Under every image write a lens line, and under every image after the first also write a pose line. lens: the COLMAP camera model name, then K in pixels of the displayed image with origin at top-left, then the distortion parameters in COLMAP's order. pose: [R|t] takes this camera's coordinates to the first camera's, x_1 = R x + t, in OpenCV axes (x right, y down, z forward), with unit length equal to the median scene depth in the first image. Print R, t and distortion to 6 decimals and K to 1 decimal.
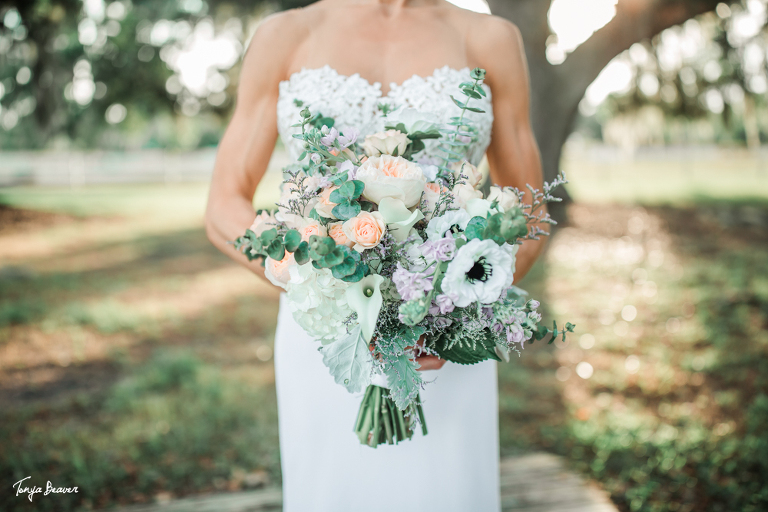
lens RADIAL K [[725.4, 0, 384.0], [0, 725.4, 256.0], [0, 0, 1]] dist [0.001405, 0.000101]
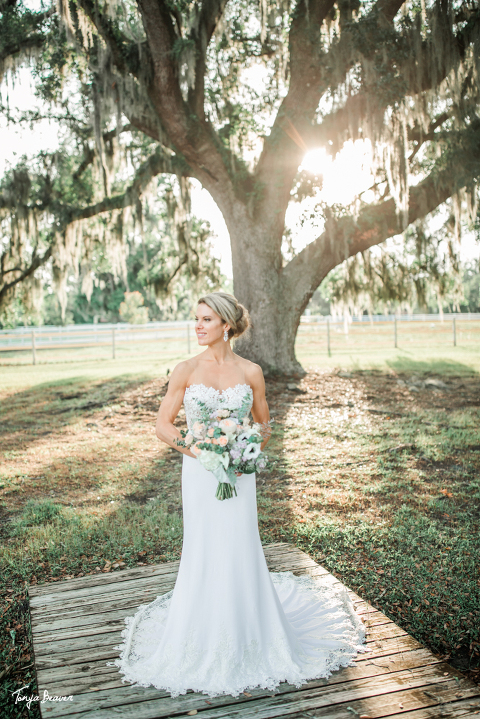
lens RADIAL K [[681.2, 0, 240.0], [0, 681.2, 359.5], [0, 0, 1]] dist [0.003935, -0.010063]
pose [[0.988179, -0.024194, 0.151385, -0.100326], [0.036381, 0.996269, -0.078259, -0.037757], [-0.148927, 0.082842, 0.985372, -0.556880]]
